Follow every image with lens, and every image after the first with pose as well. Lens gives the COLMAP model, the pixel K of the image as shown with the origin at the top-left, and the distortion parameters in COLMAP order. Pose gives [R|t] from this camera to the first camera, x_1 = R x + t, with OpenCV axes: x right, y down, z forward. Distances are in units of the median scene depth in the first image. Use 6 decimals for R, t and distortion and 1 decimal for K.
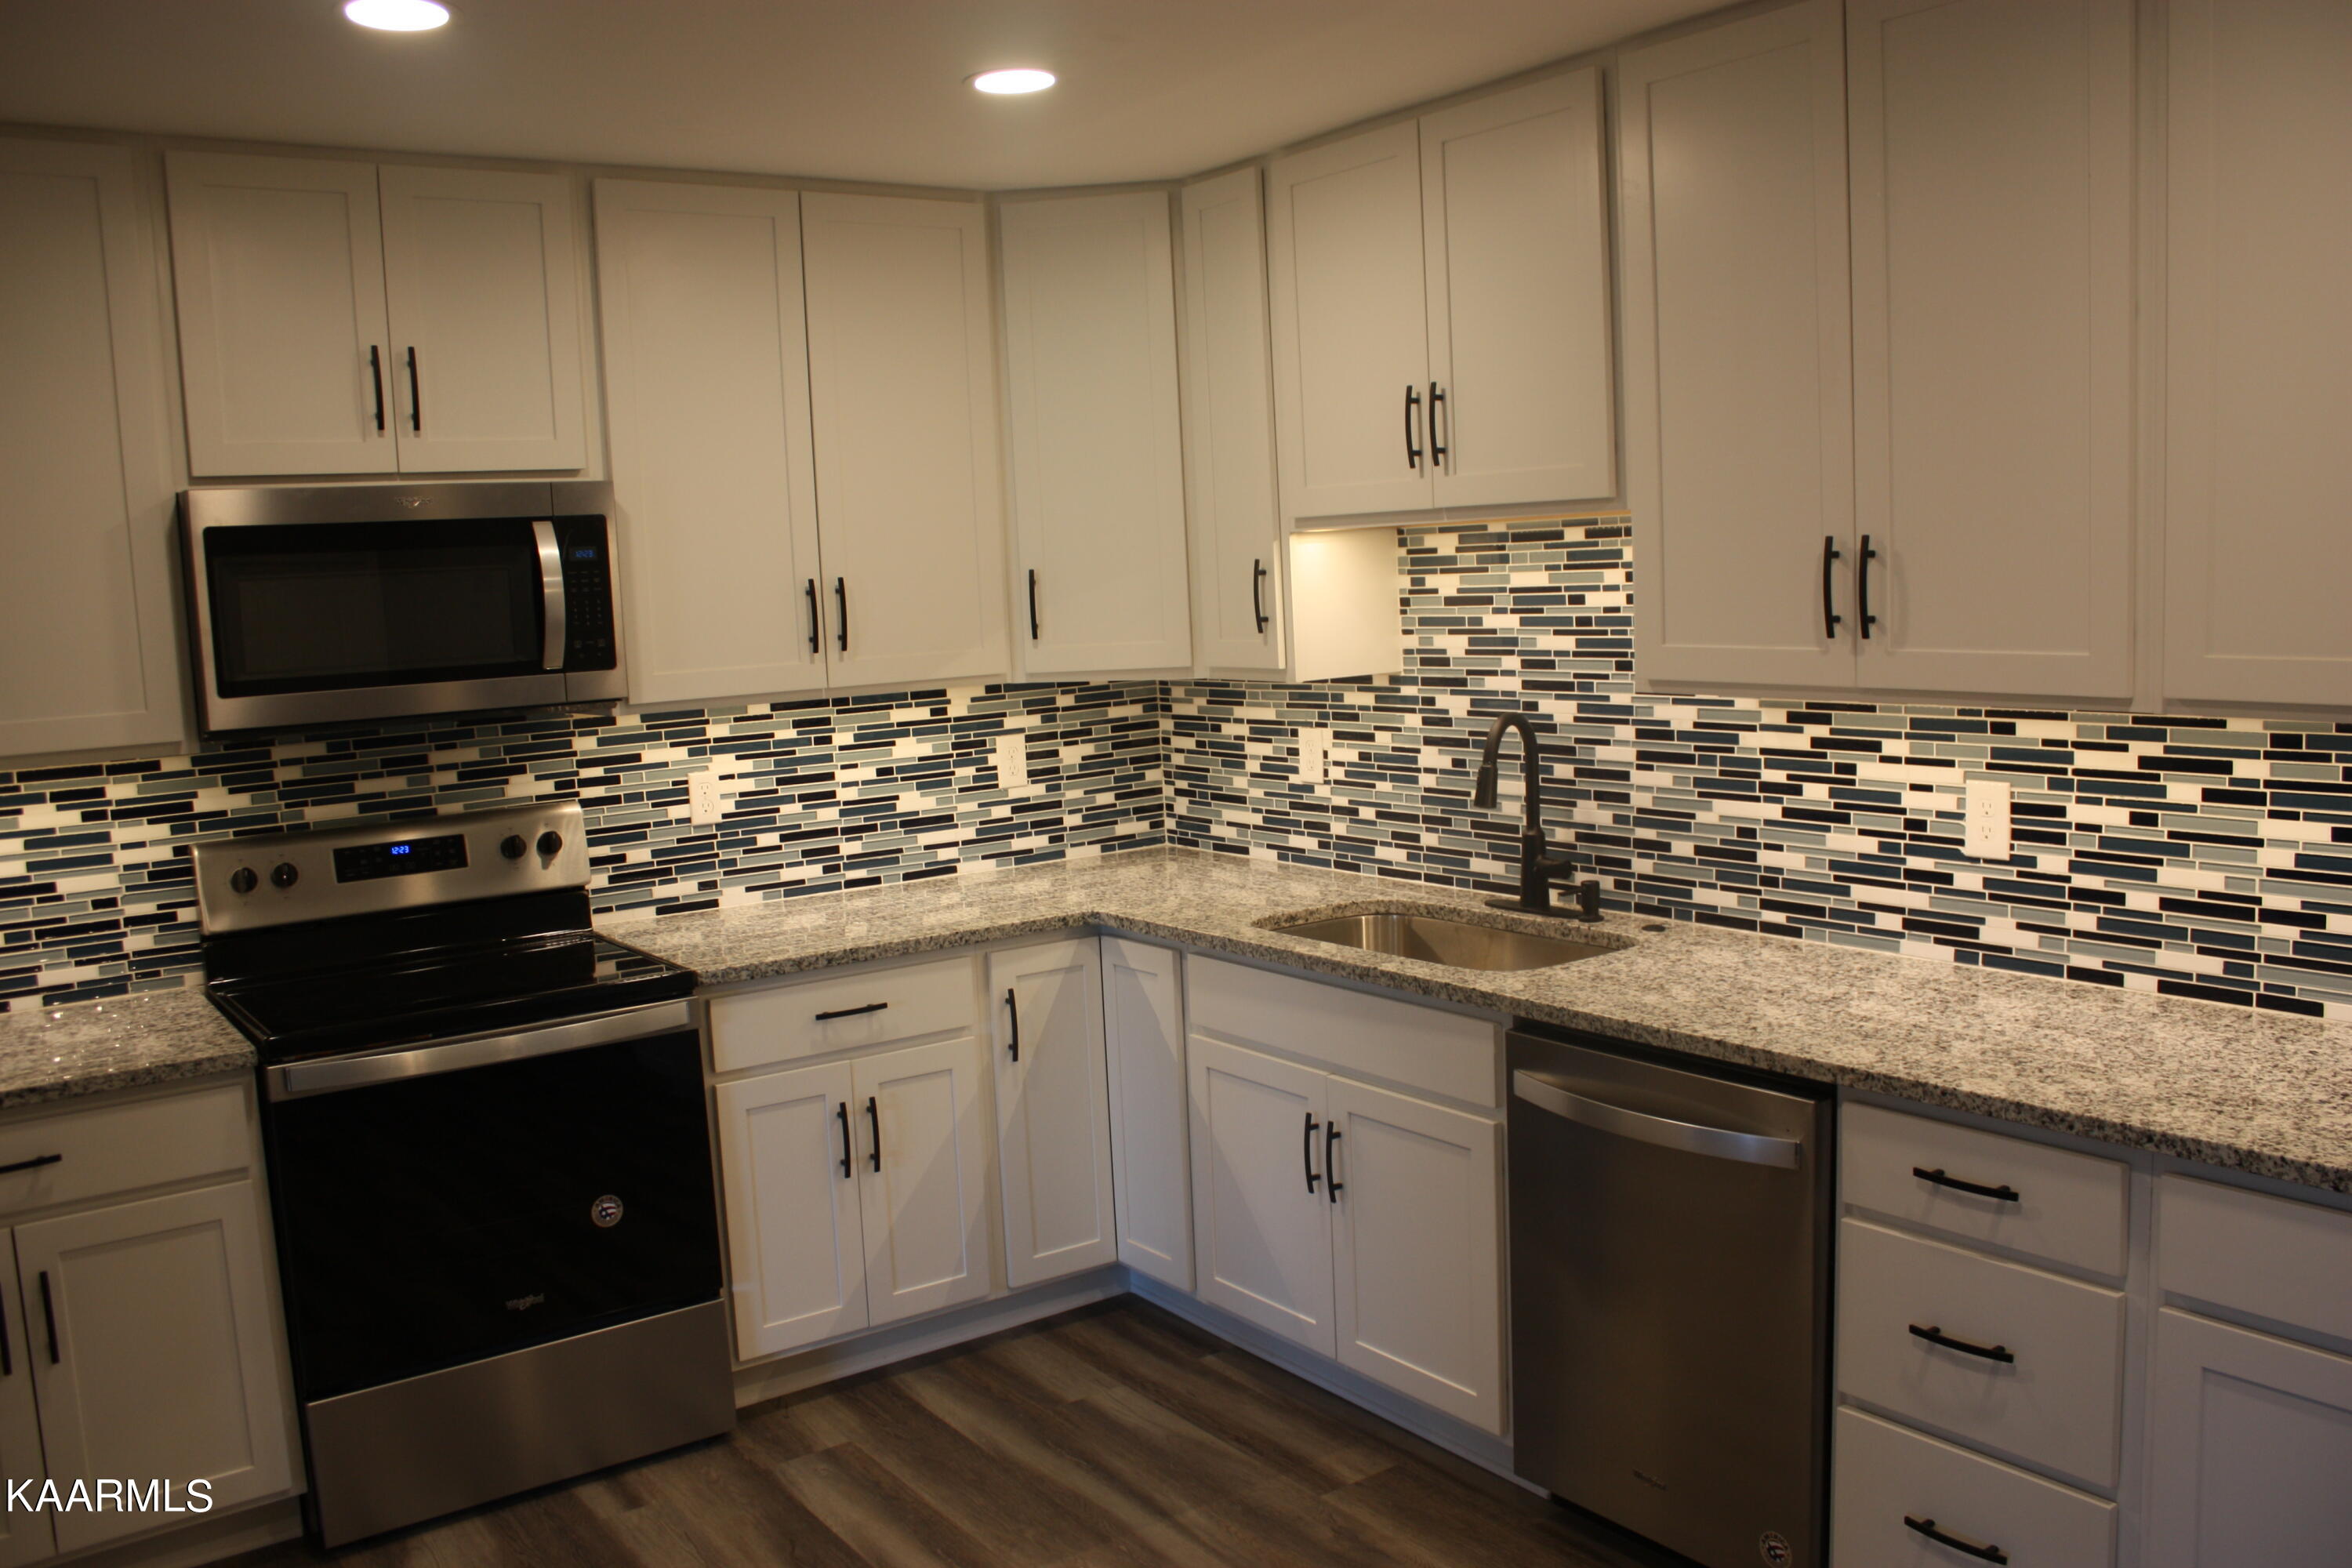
lens RADIAL K [[1947.3, 0, 1189.2], [0, 1947.3, 802.9], [0, 0, 1]] dist [-0.159237, 0.128061]
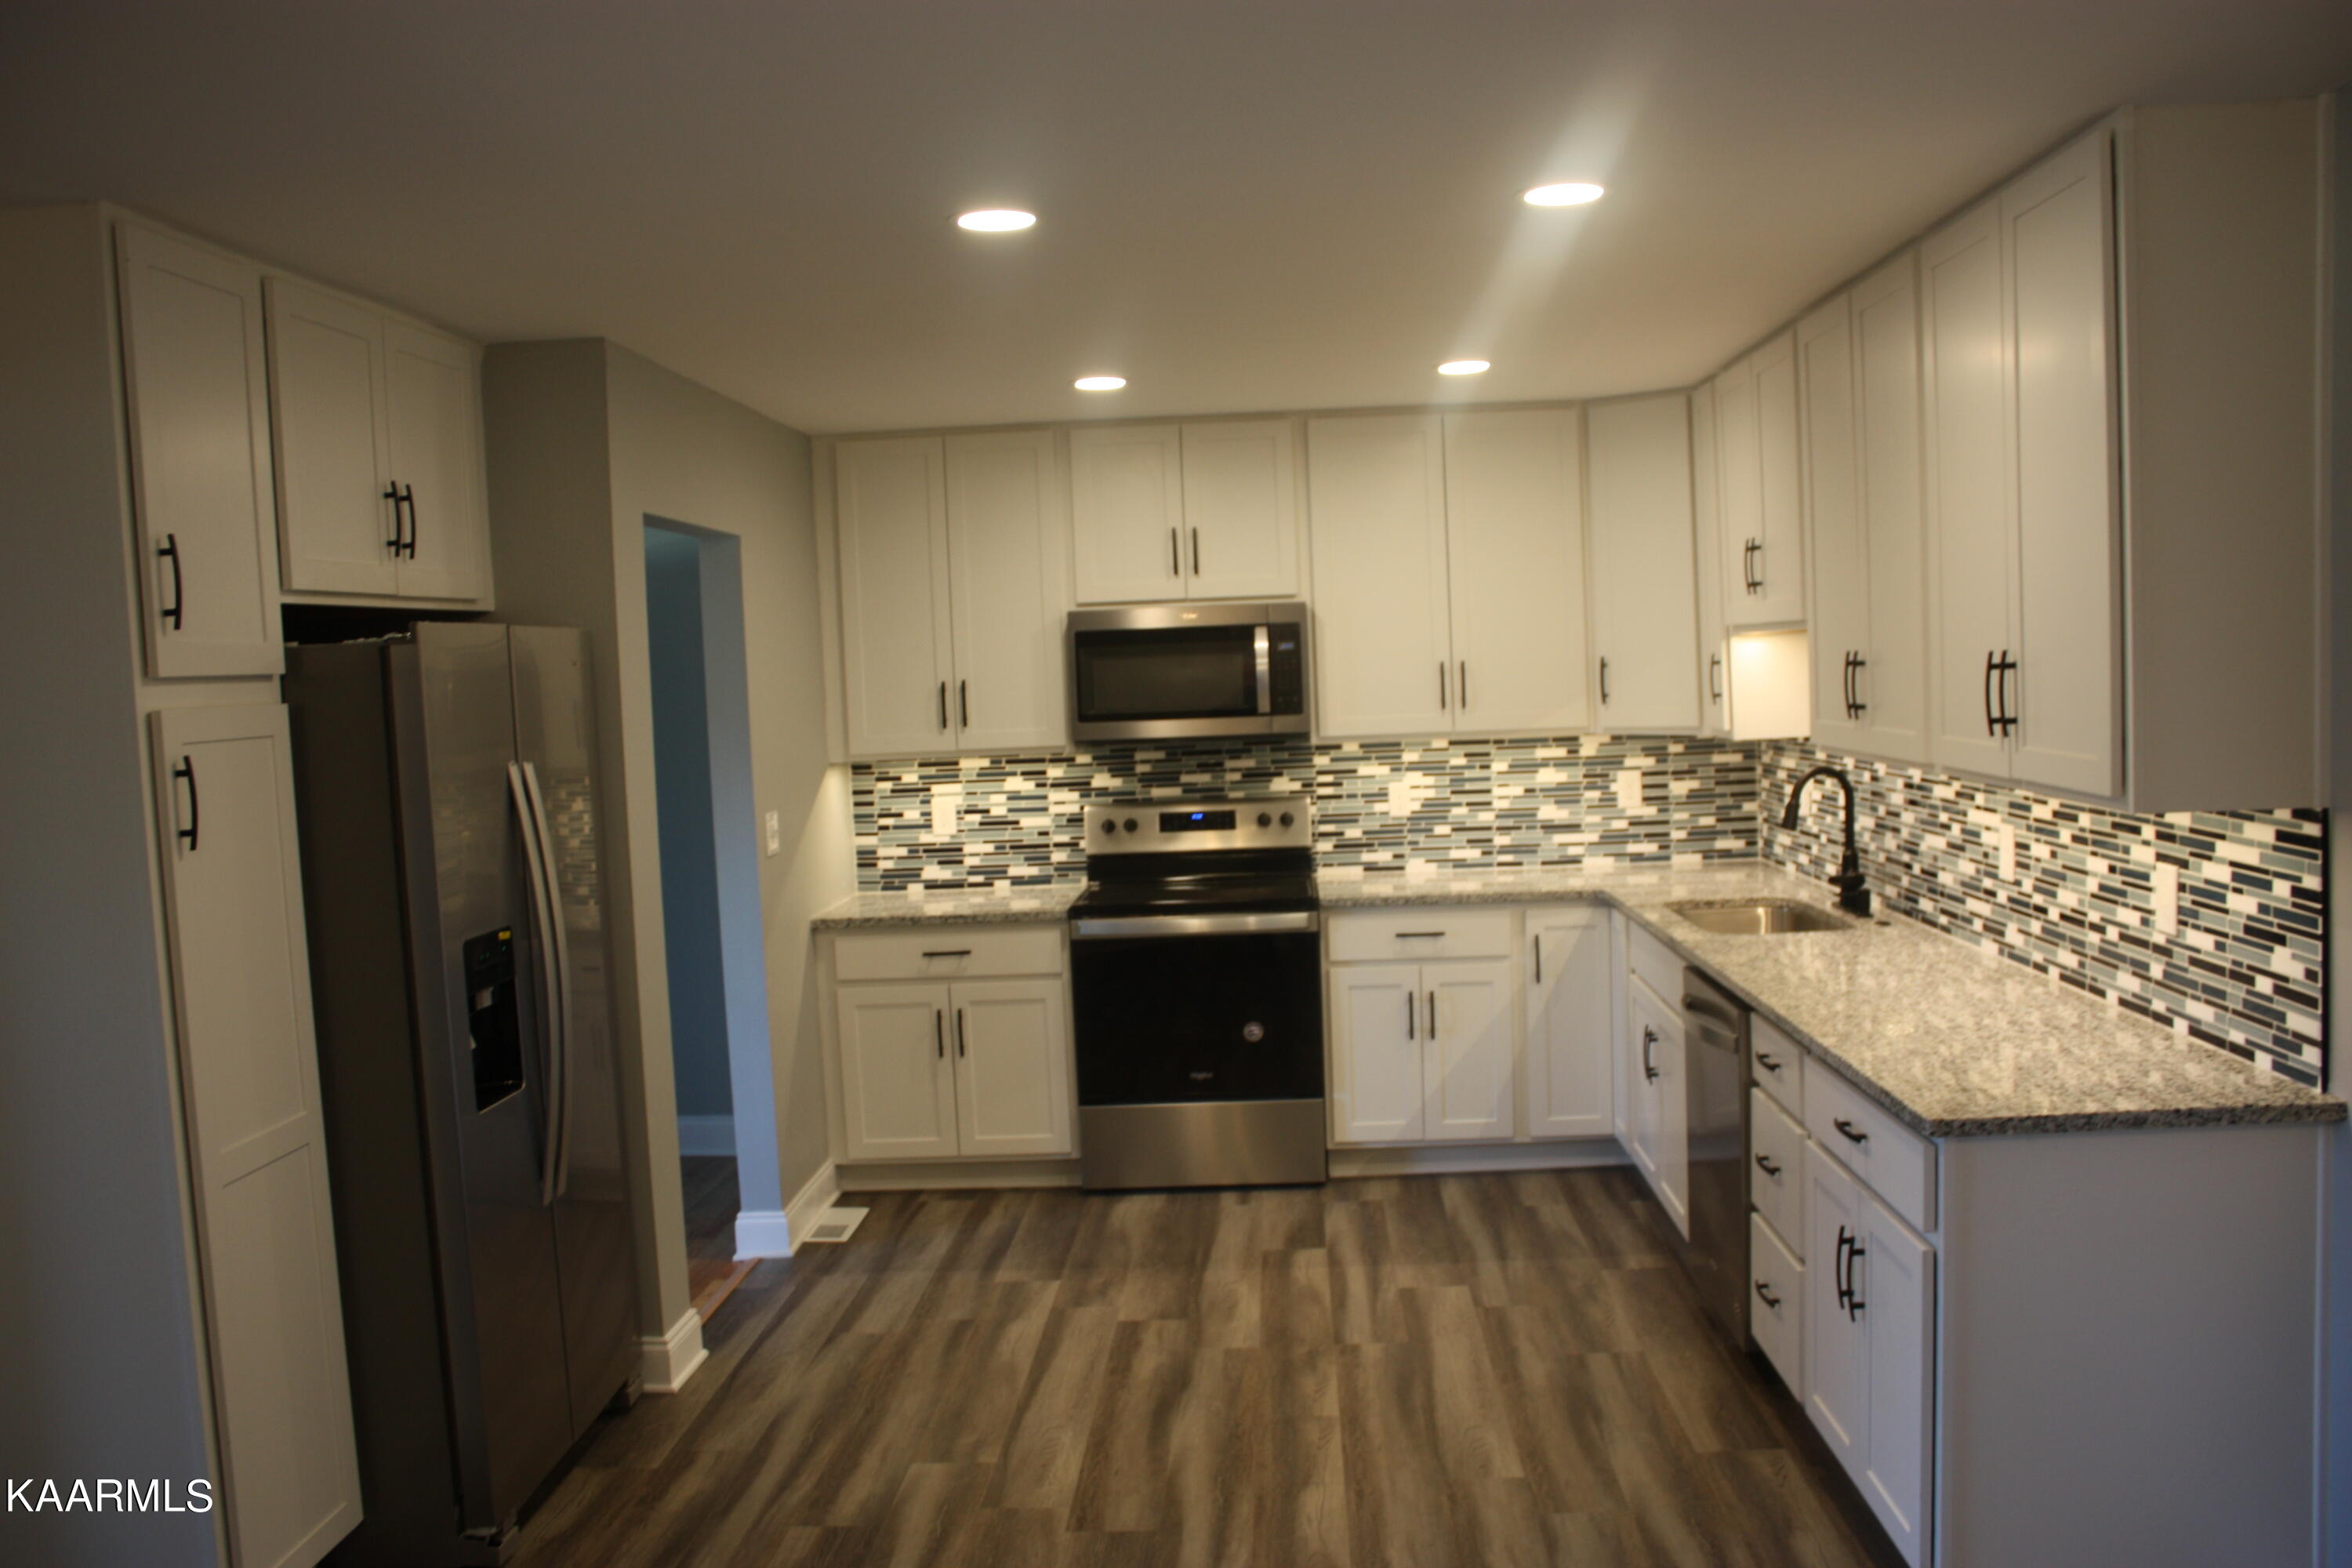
lens RADIAL K [[1947.3, 0, 1184.5], [0, 1947.3, 796.8], [0, 0, 1]] dist [-0.159237, 0.128061]
pose [[0.782592, 0.054367, -0.620156, 0.695068], [-0.069250, 0.997599, 0.000067, 0.008363], [0.618671, 0.042894, 0.784478, -0.398041]]
